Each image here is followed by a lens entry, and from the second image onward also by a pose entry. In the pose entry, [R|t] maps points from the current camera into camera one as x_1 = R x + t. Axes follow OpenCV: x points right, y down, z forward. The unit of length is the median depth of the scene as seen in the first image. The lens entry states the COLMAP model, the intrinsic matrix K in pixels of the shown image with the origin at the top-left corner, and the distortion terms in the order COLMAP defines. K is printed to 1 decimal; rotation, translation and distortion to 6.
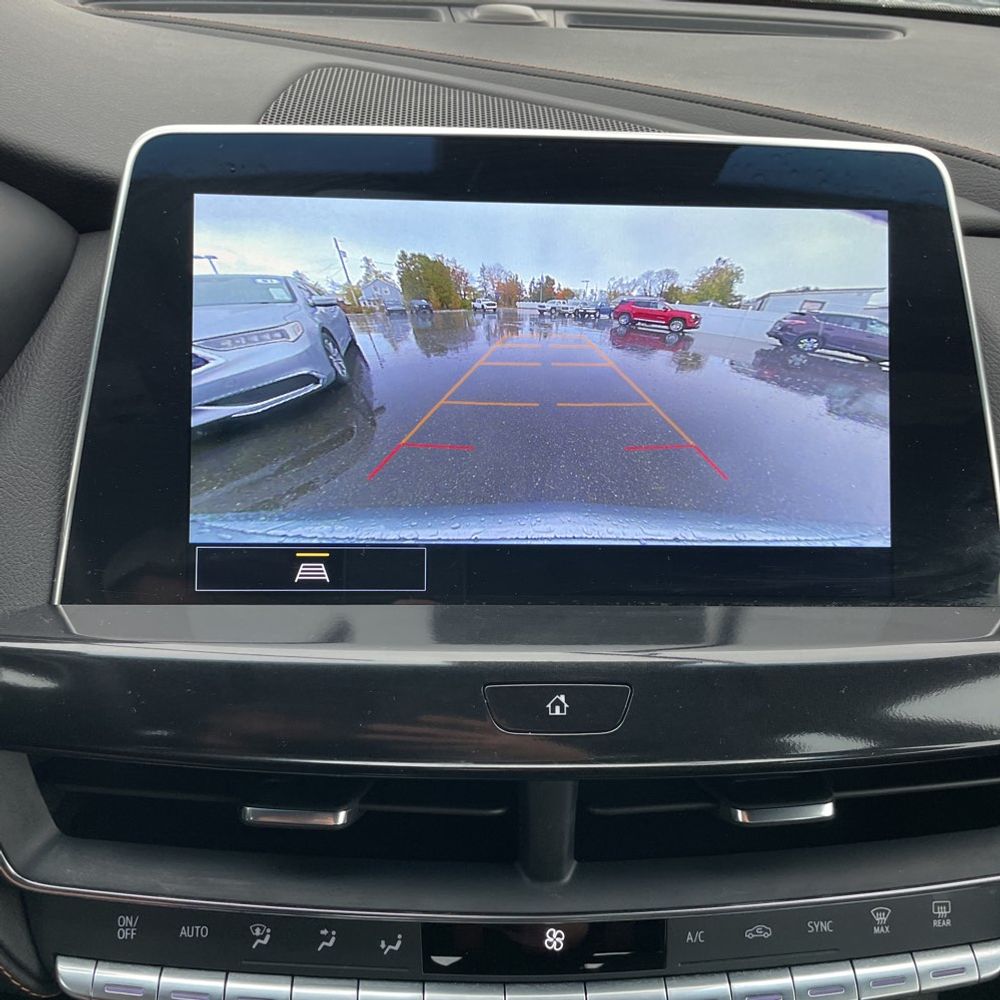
lens RADIAL K [[1024.4, 0, 499.4], [0, 1024.4, 471.7], [0, 0, 1]] dist [0.114913, -0.173750]
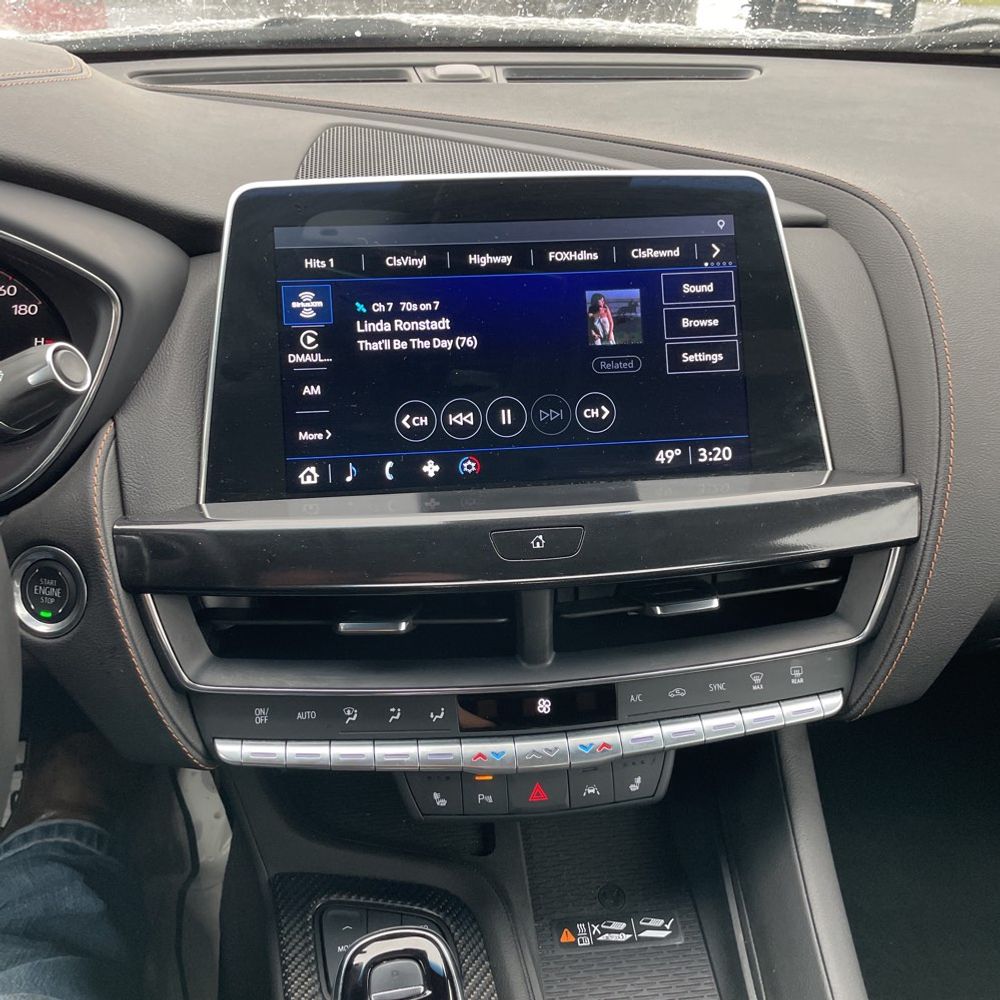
lens RADIAL K [[1024.4, 0, 499.4], [0, 1024.4, 471.7], [0, 0, 1]] dist [0.114913, -0.173750]
pose [[0.996733, -0.063594, 0.049800, -0.065441], [0.063695, 0.997969, -0.000458, 0.105802], [-0.049670, 0.003629, 0.998759, -0.500551]]
